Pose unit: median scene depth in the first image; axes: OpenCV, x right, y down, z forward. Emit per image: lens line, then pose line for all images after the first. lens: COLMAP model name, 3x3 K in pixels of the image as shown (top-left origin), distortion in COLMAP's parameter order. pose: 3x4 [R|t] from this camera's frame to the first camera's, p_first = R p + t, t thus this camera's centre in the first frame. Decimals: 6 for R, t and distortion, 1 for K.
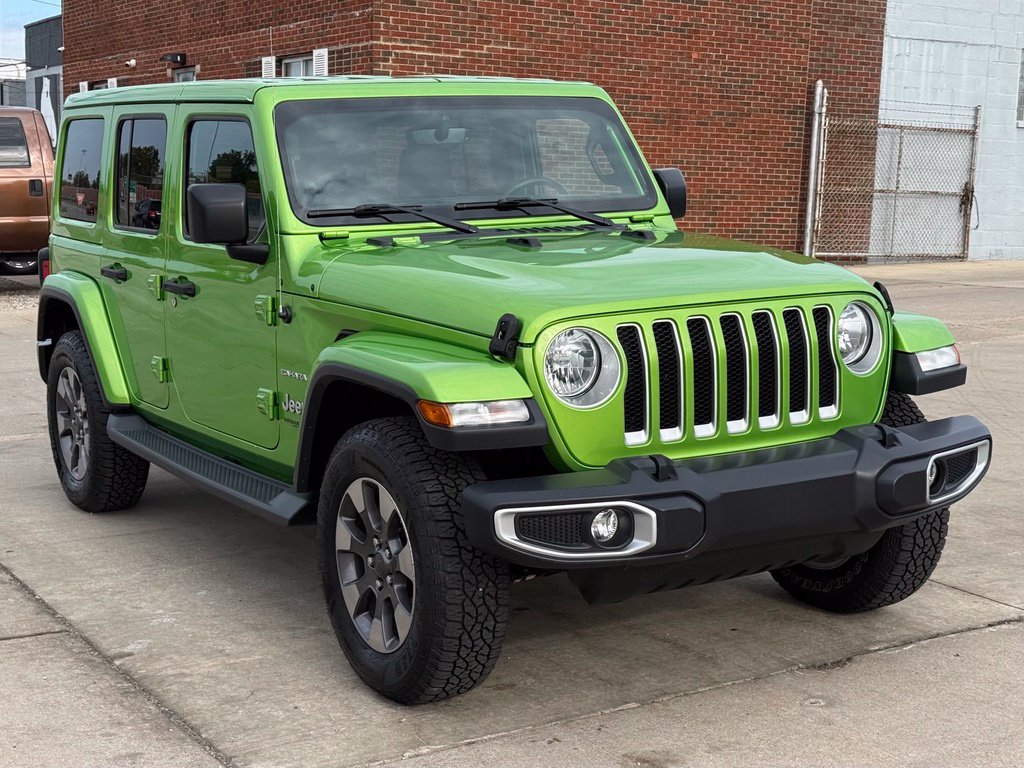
lens RADIAL K [[1679.3, 0, 456.2], [0, 1679.3, 443.8], [0, 0, 1]] dist [0.131438, 0.000000]
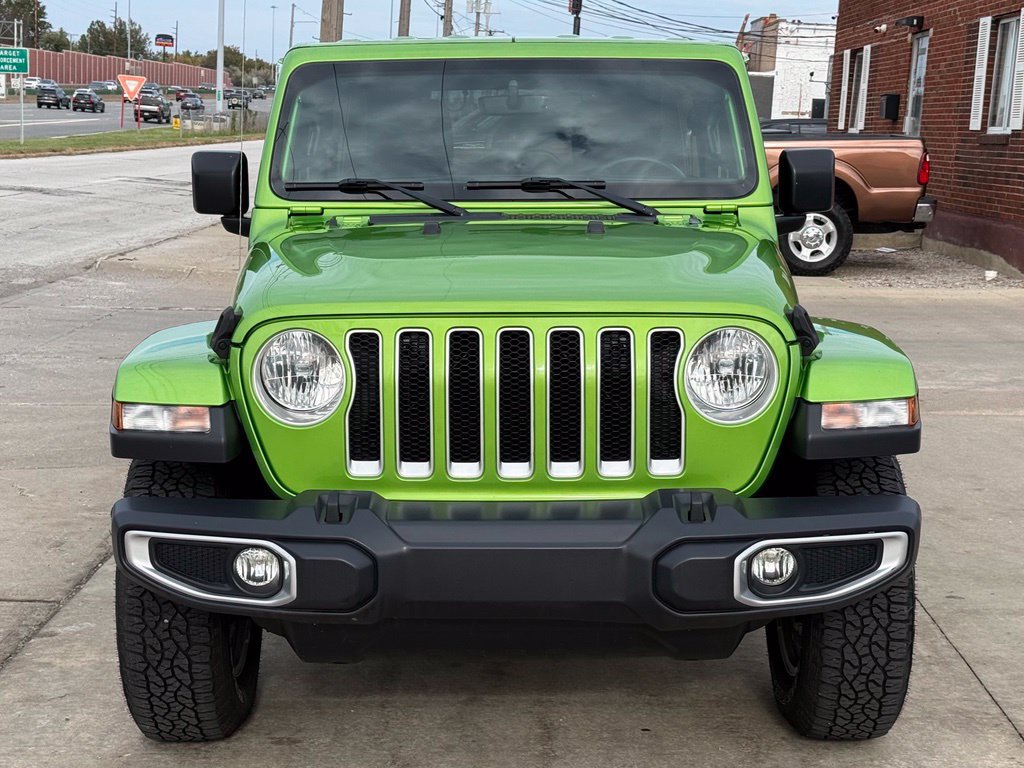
lens RADIAL K [[1739.3, 0, 487.9], [0, 1739.3, 412.8], [0, 0, 1]] dist [0.134142, 0.000000]
pose [[0.862398, 0.102764, -0.495691, 0.500461], [-0.106461, 0.994098, 0.020872, -0.047629], [0.494911, 0.034771, 0.868248, 0.248763]]
